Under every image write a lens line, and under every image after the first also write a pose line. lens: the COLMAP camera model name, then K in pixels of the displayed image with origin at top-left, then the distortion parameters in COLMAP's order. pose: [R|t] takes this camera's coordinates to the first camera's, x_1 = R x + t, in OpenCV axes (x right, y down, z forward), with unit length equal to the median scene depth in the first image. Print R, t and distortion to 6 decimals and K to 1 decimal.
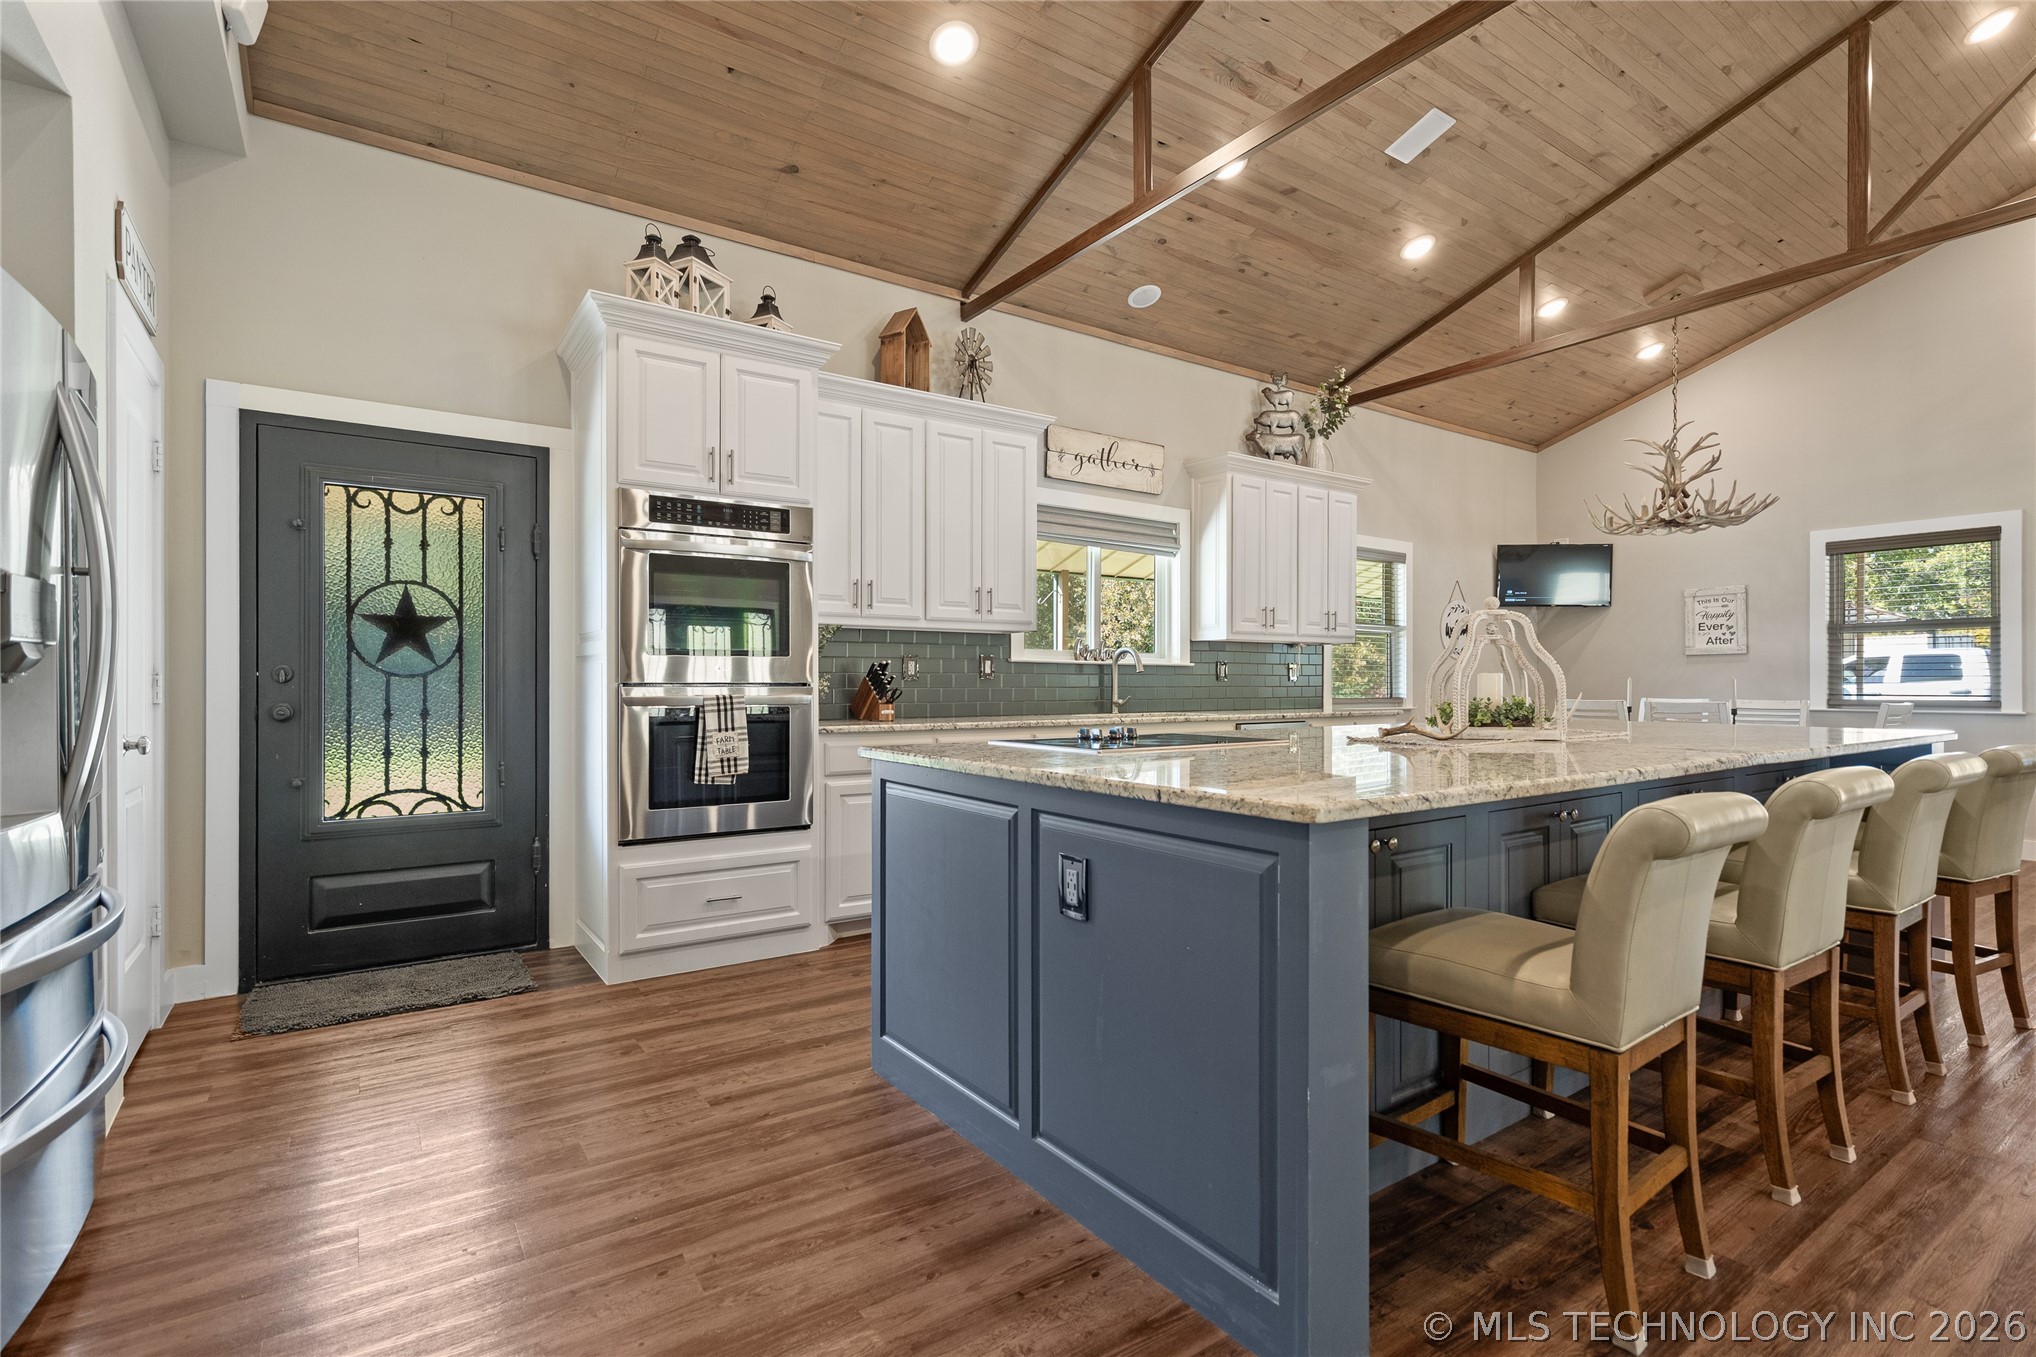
lens RADIAL K [[941.1, 0, 1015.3], [0, 941.1, 682.6], [0, 0, 1]] dist [-0.001255, -0.000057]
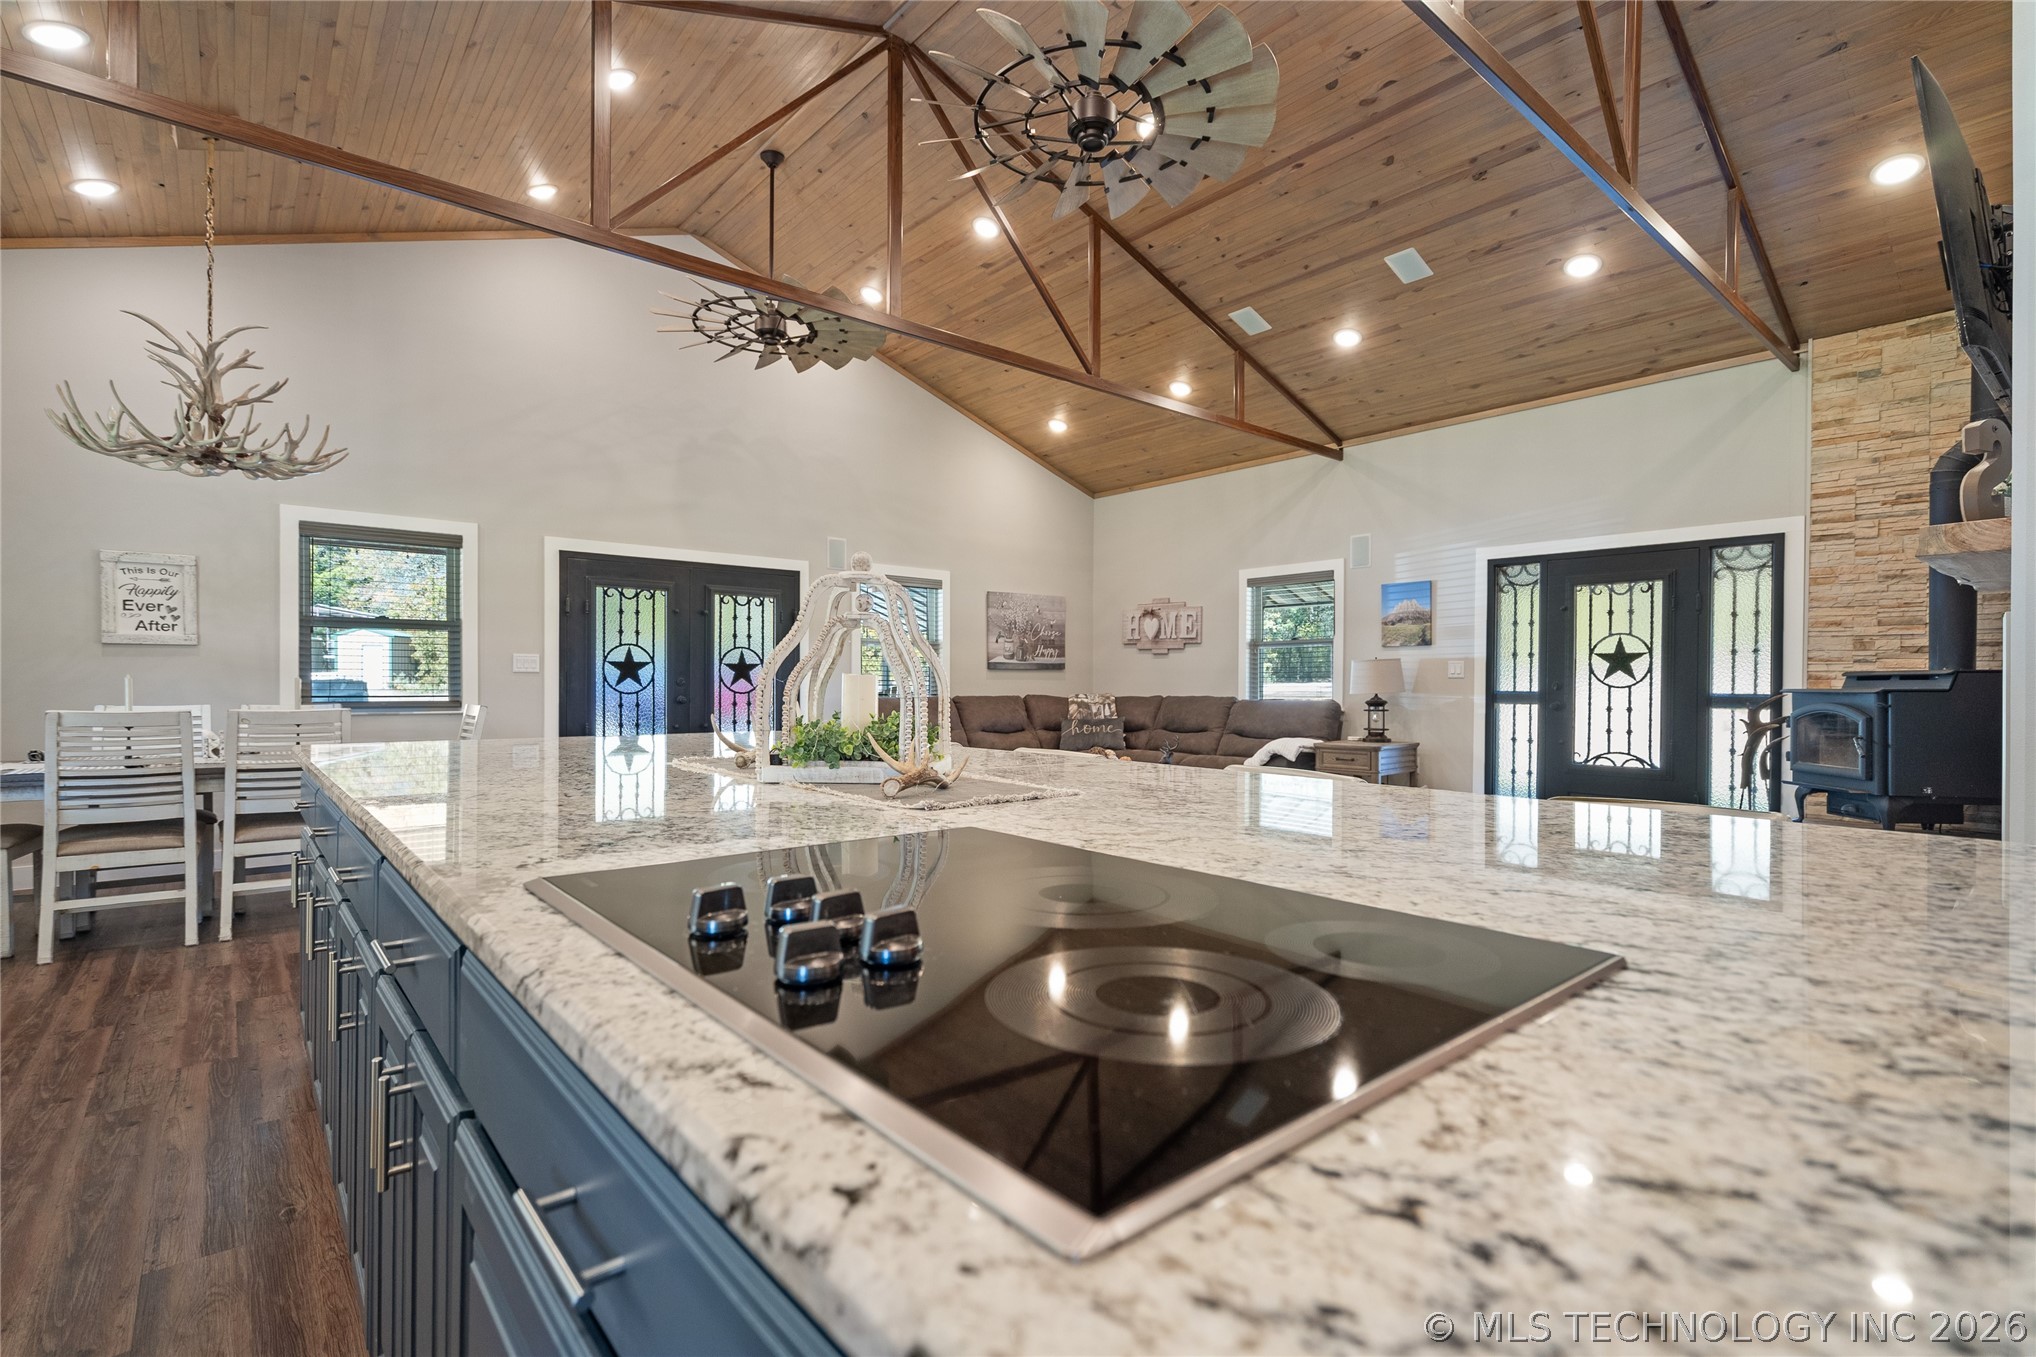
lens RADIAL K [[941.1, 0, 1017.3], [0, 941.1, 685.4], [0, 0, 1]] dist [-0.001255, -0.000057]
pose [[-0.098902, -0.000682, 0.995097, -0.054639], [-0.008230, 0.999966, -0.000133, -0.003265], [-0.995063, -0.008202, -0.098905, 0.403737]]
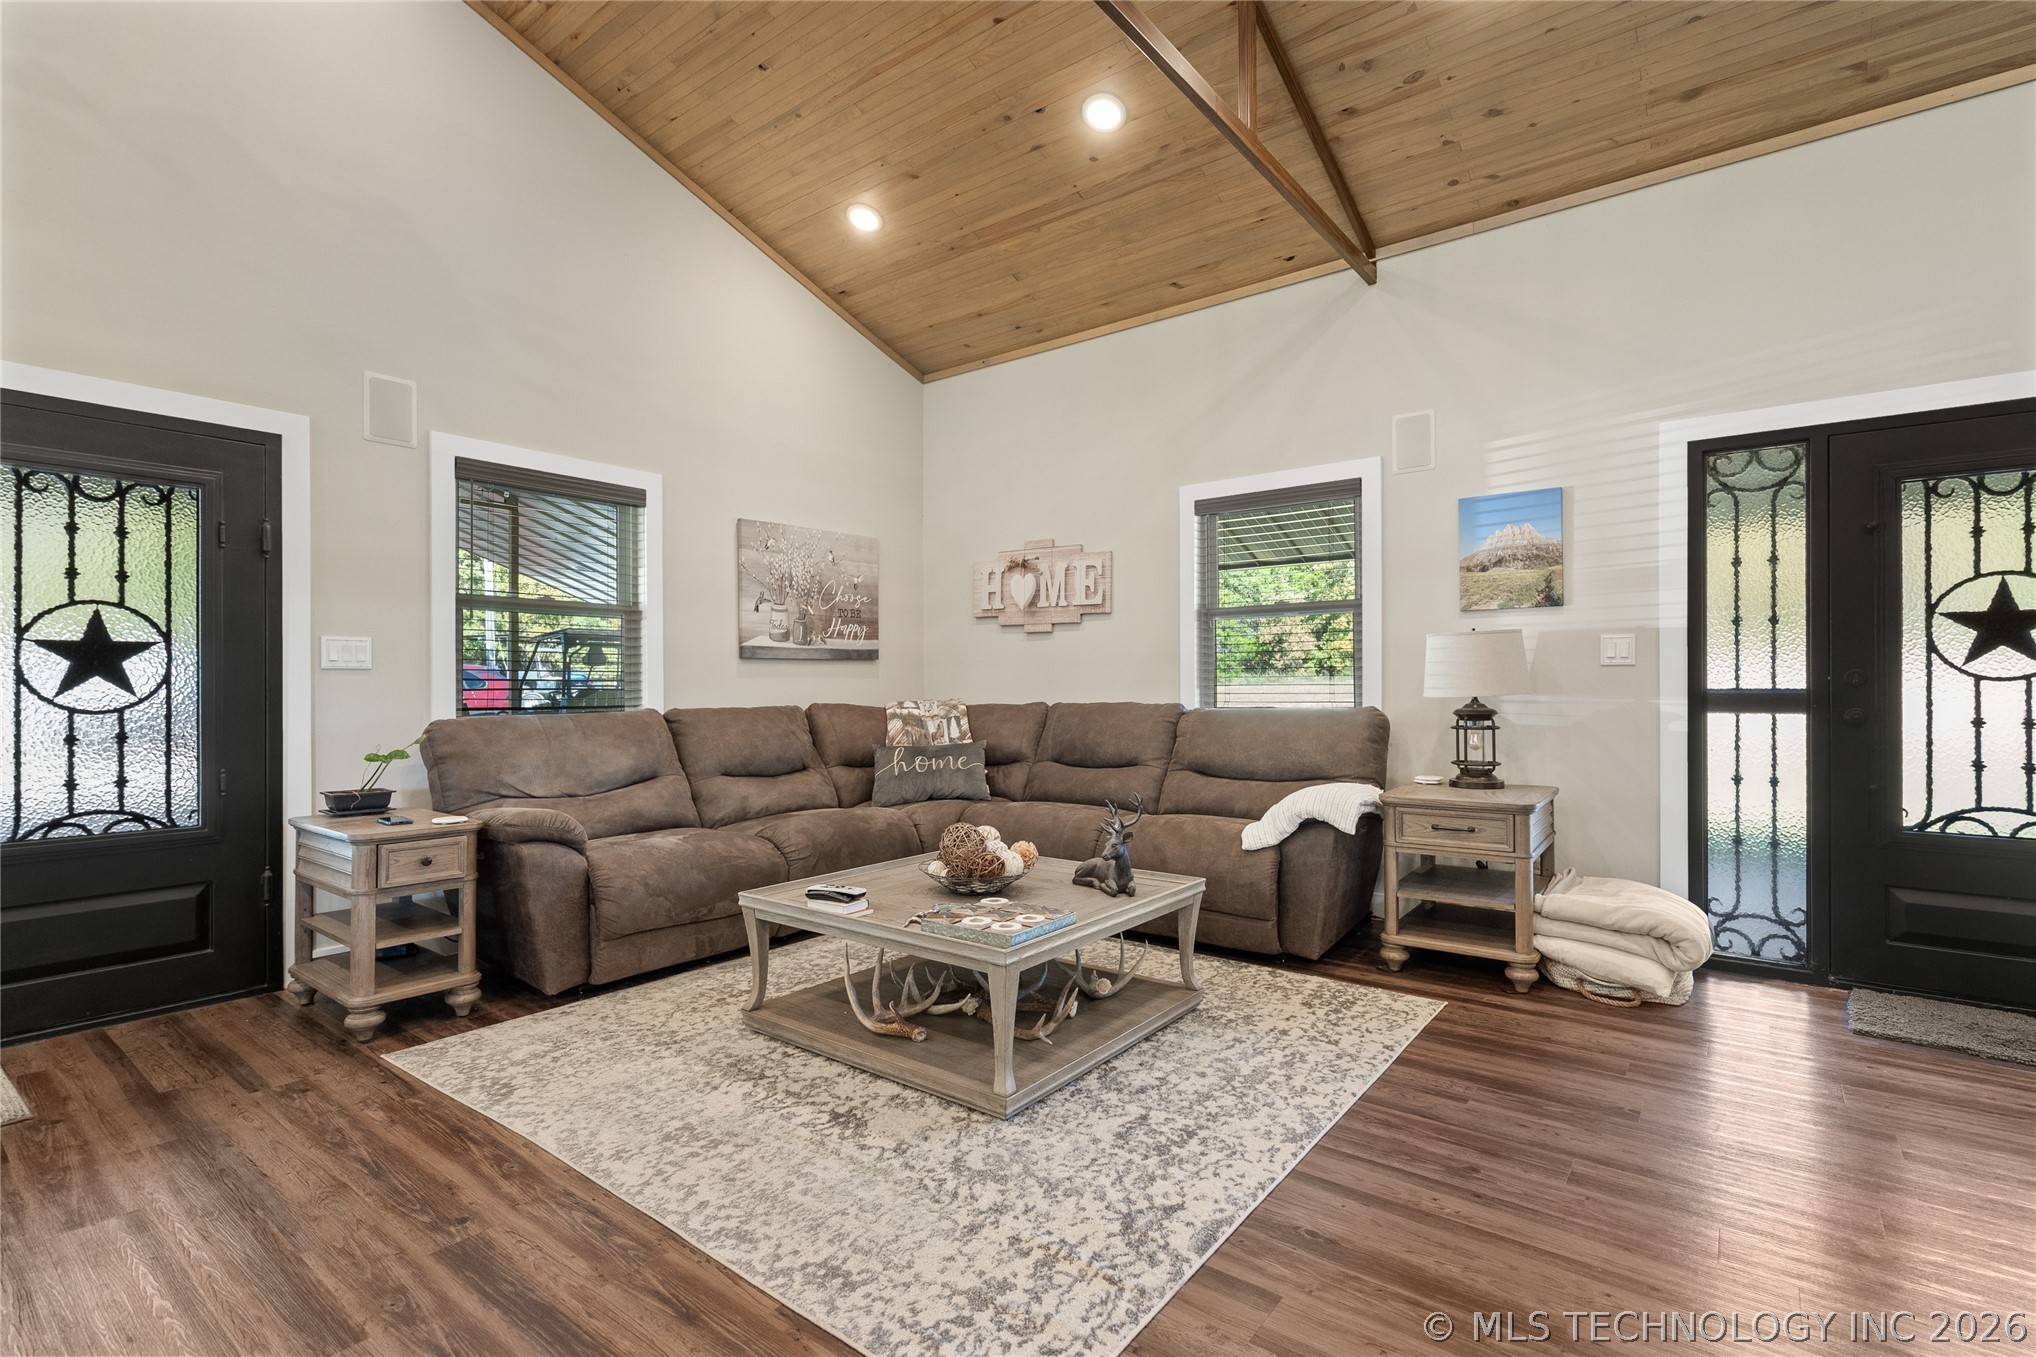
lens RADIAL K [[941.1, 0, 1019.9], [0, 941.1, 681.2], [0, 0, 1]] dist [-0.001255, -0.000057]
pose [[-0.303986, 0.007199, 0.952649, 0.104429], [0.001562, 0.999974, -0.007058, -0.003141], [-0.952675, -0.000657, -0.303989, 0.382293]]
